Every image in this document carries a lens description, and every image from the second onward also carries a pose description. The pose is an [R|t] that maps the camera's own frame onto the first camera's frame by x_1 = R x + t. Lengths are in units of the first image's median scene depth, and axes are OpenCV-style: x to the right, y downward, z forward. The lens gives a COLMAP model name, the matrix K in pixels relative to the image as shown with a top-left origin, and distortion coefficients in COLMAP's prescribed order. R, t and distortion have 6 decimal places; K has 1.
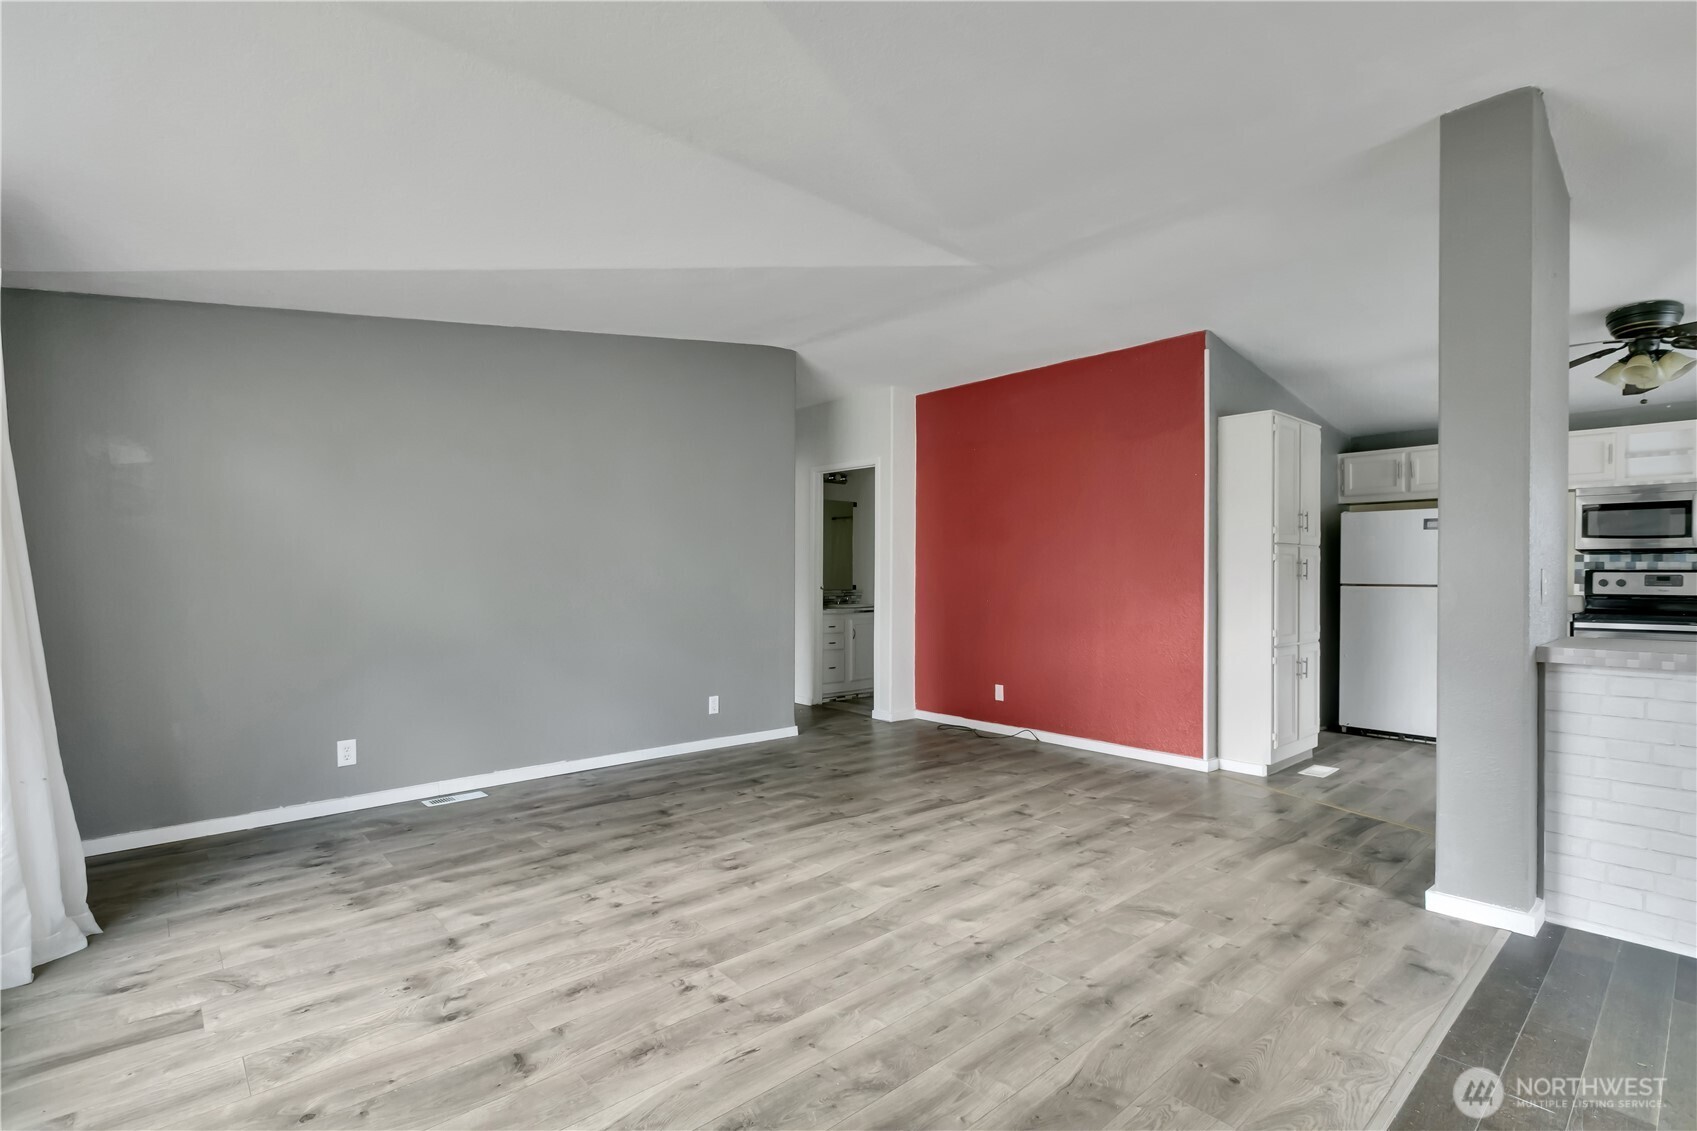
lens RADIAL K [[788.4, 0, 844.3], [0, 788.4, 581.7], [0, 0, 1]] dist [-0.000631, -0.000328]
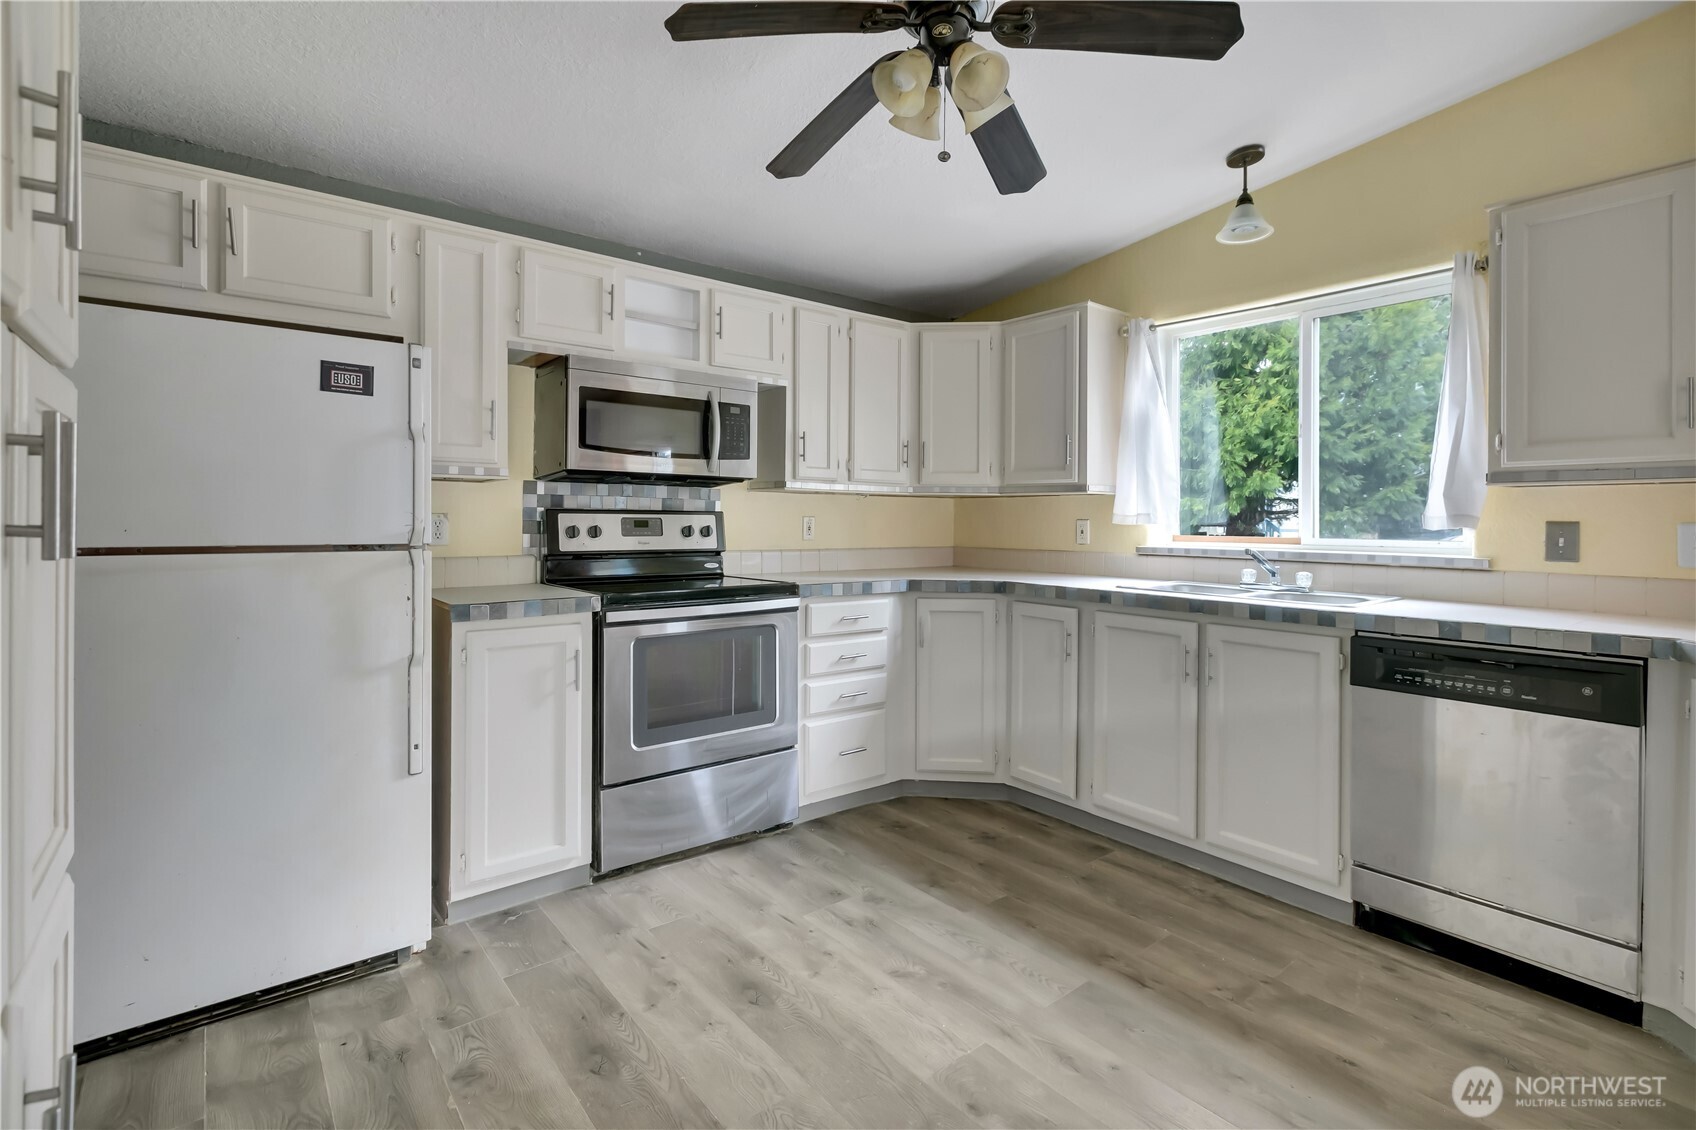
lens RADIAL K [[787.9, 0, 878.9], [0, 787.9, 518.0], [0, 0, 1]] dist [-0.000631, -0.000328]
pose [[0.031305, -0.001991, 0.999508, 0.618779], [-0.000048, 0.999998, 0.001993, -0.014890], [-0.999510, -0.000110, 0.031305, 1.174189]]
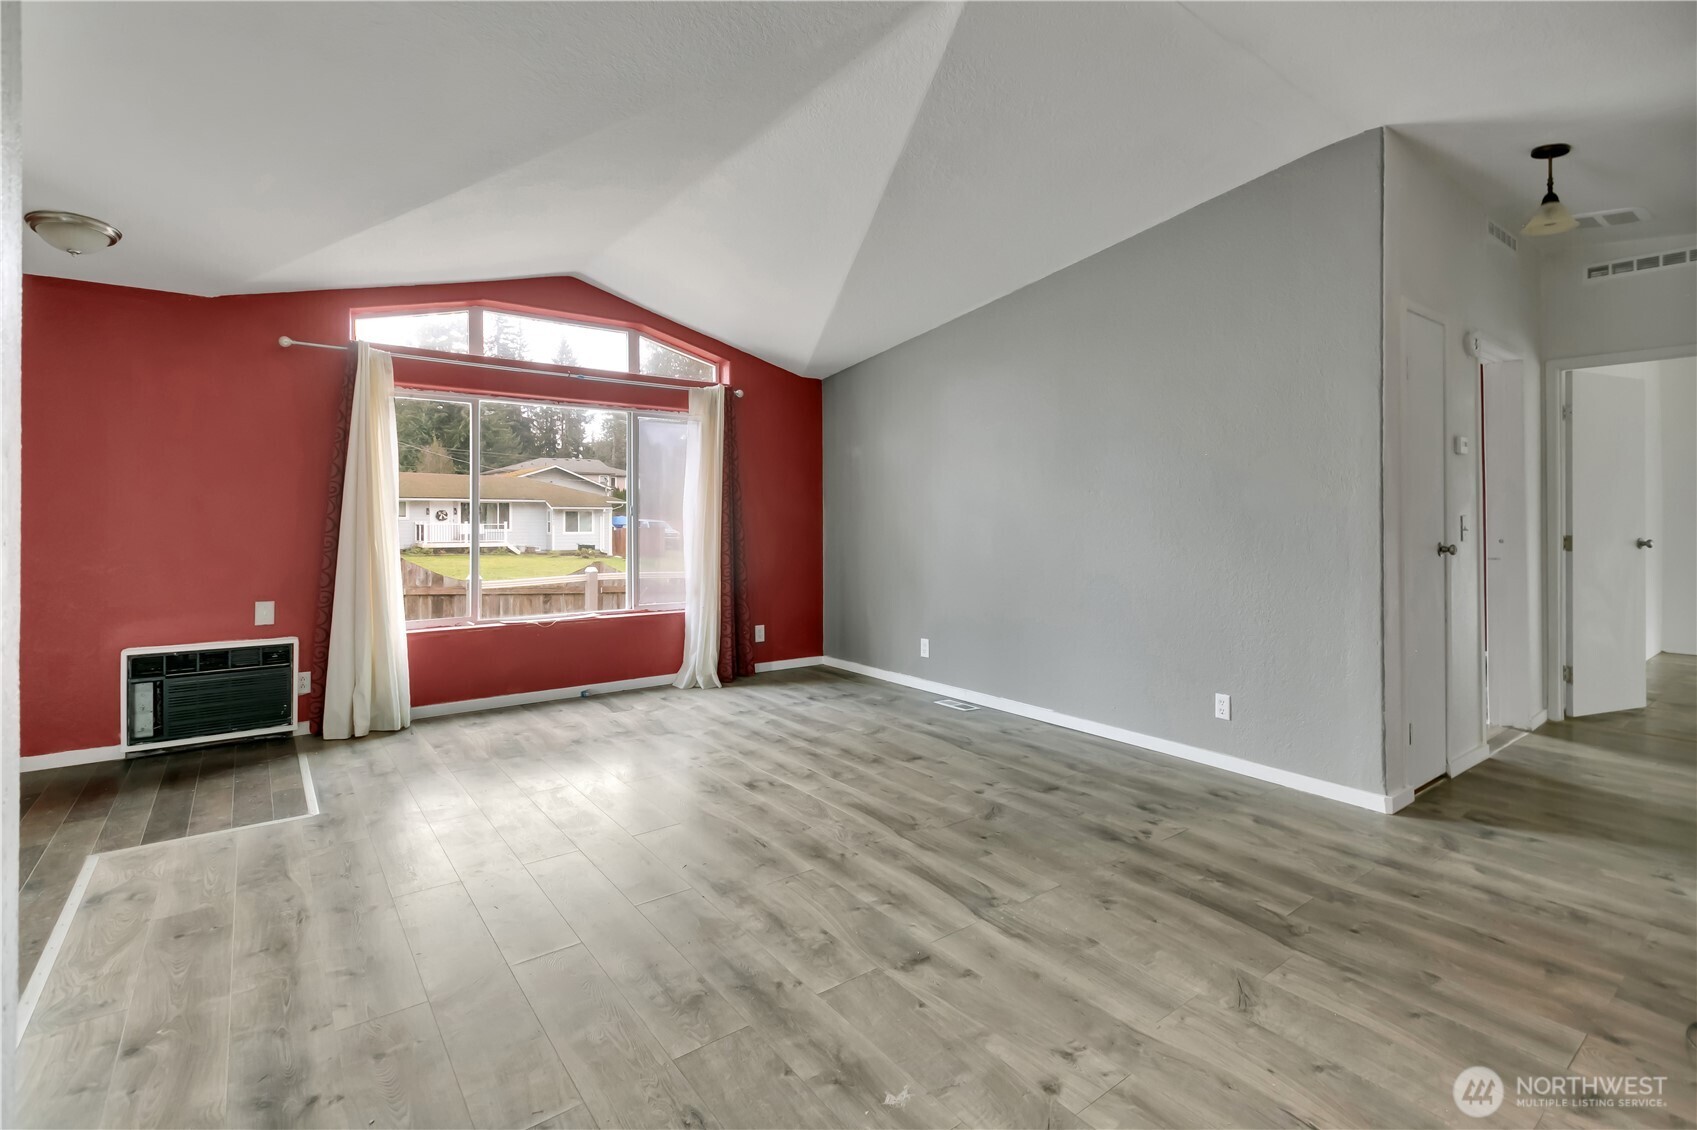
lens RADIAL K [[788.4, 0, 878.6], [0, 788.4, 516.6], [0, 0, 1]] dist [-0.000631, -0.000328]
pose [[-0.054153, -0.000768, -0.998532, 0.867996], [-0.016023, 0.999872, 0.000100, -0.016041], [0.998404, 0.016004, -0.054158, 1.121984]]
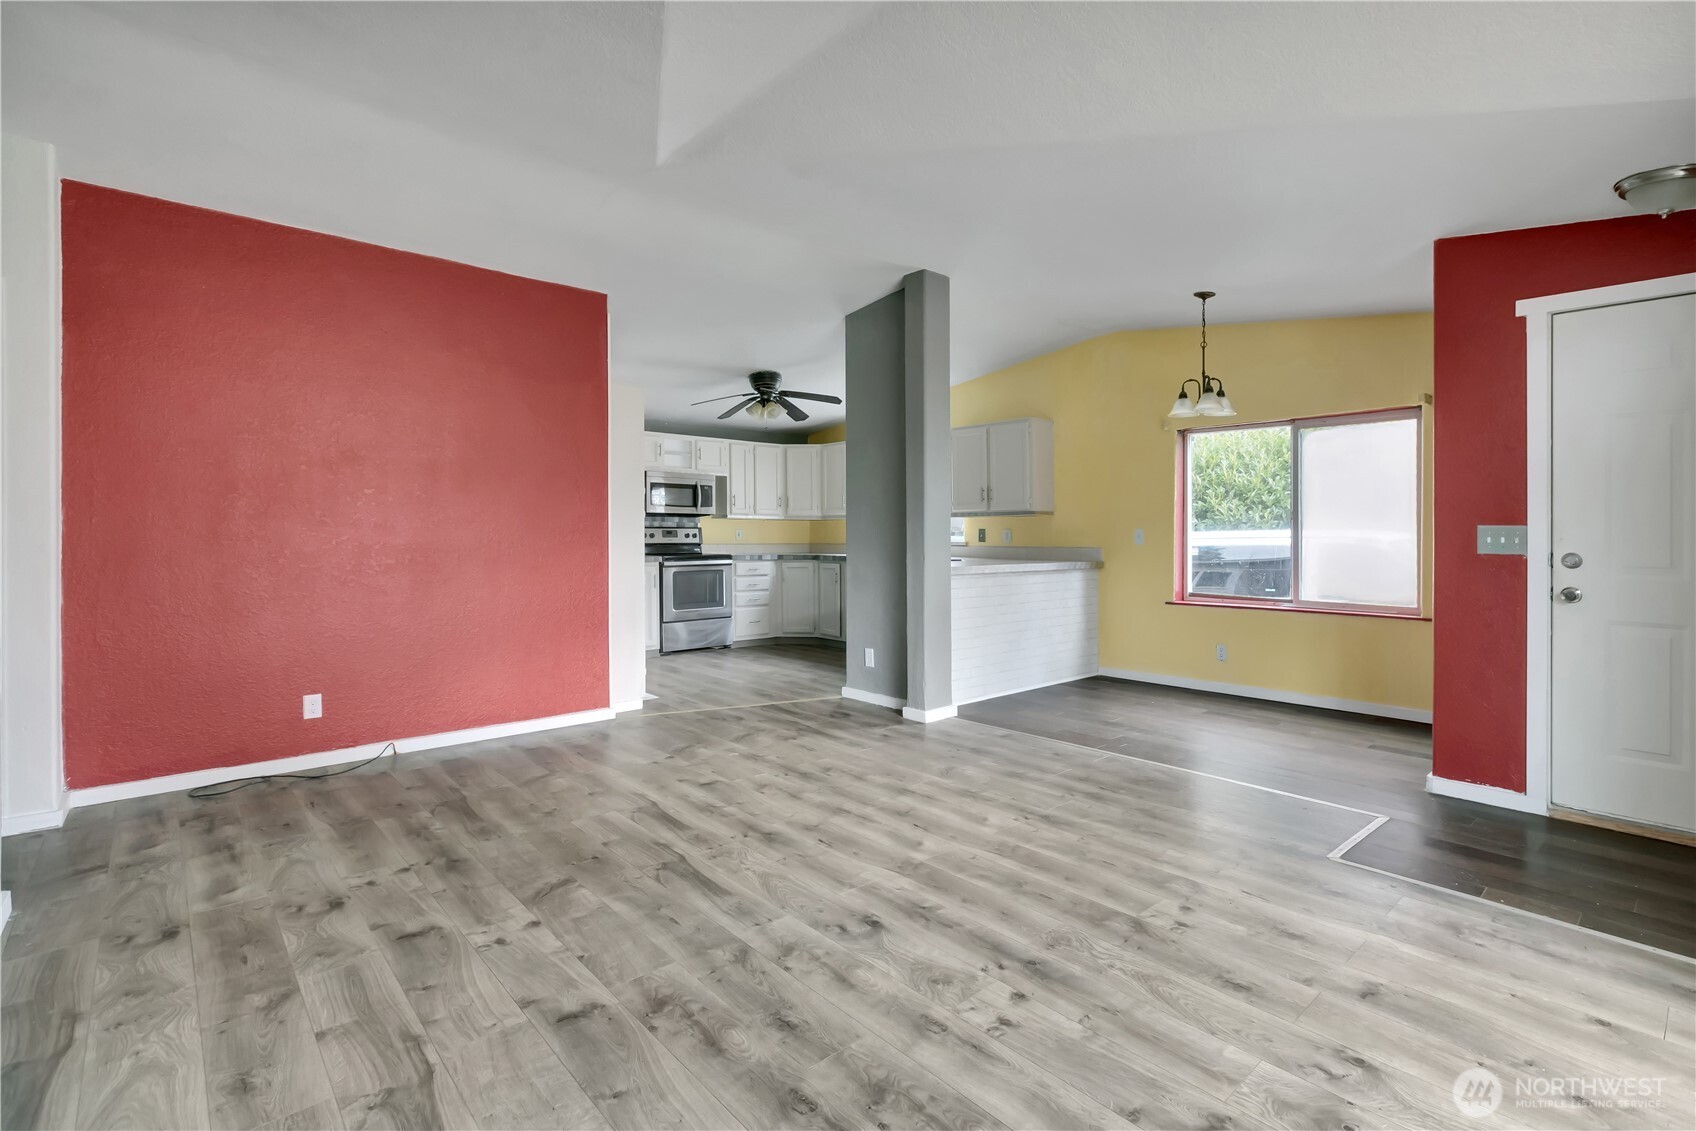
lens RADIAL K [[787.9, 0, 859.2], [0, 787.9, 541.9], [0, 0, 1]] dist [-0.000631, -0.000328]
pose [[0.000829, -0.013765, 0.999905, -0.797795], [0.007612, 0.999876, 0.013759, -0.006587], [-0.999971, 0.007600, 0.000933, 0.918391]]
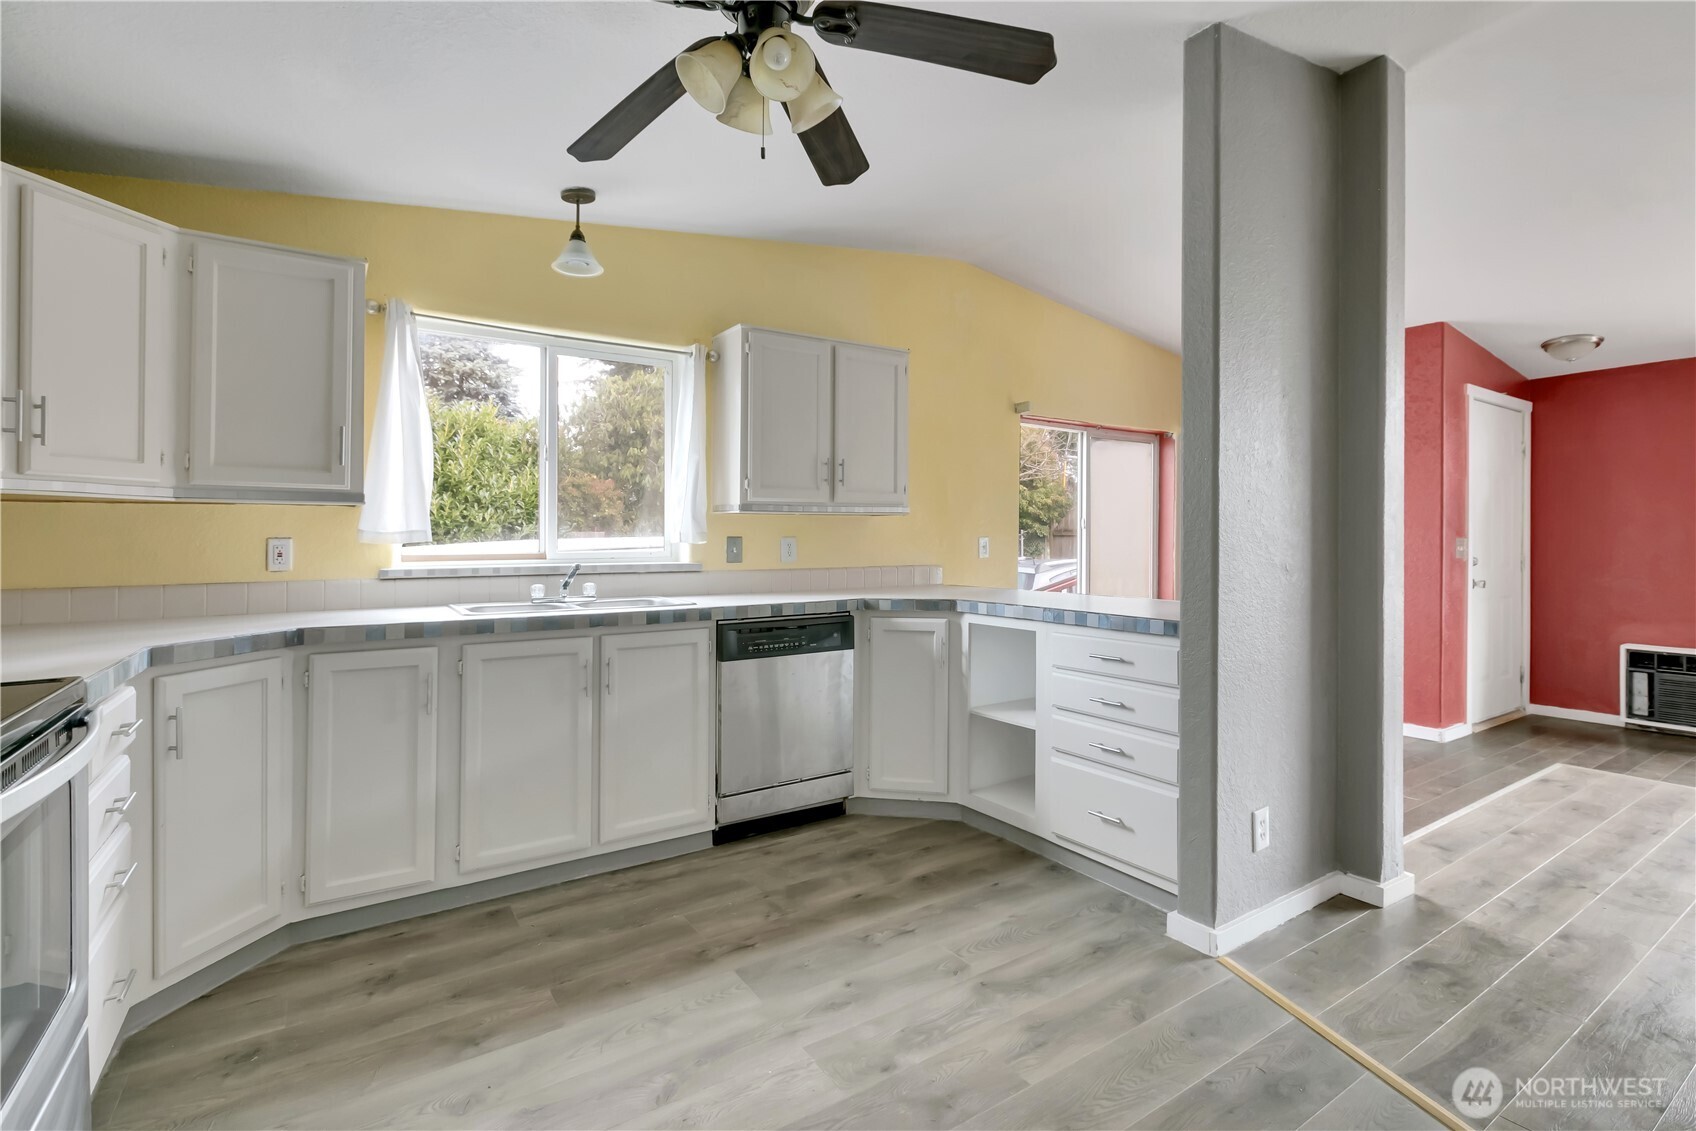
lens RADIAL K [[787.9, 0, 842.1], [0, 787.9, 537.6], [0, 0, 1]] dist [-0.000631, -0.000328]
pose [[-0.989761, -0.002625, 0.142709, 1.039088], [-0.001397, 0.999961, 0.008704, -0.018741], [-0.142726, 0.008415, -0.989726, 1.644332]]
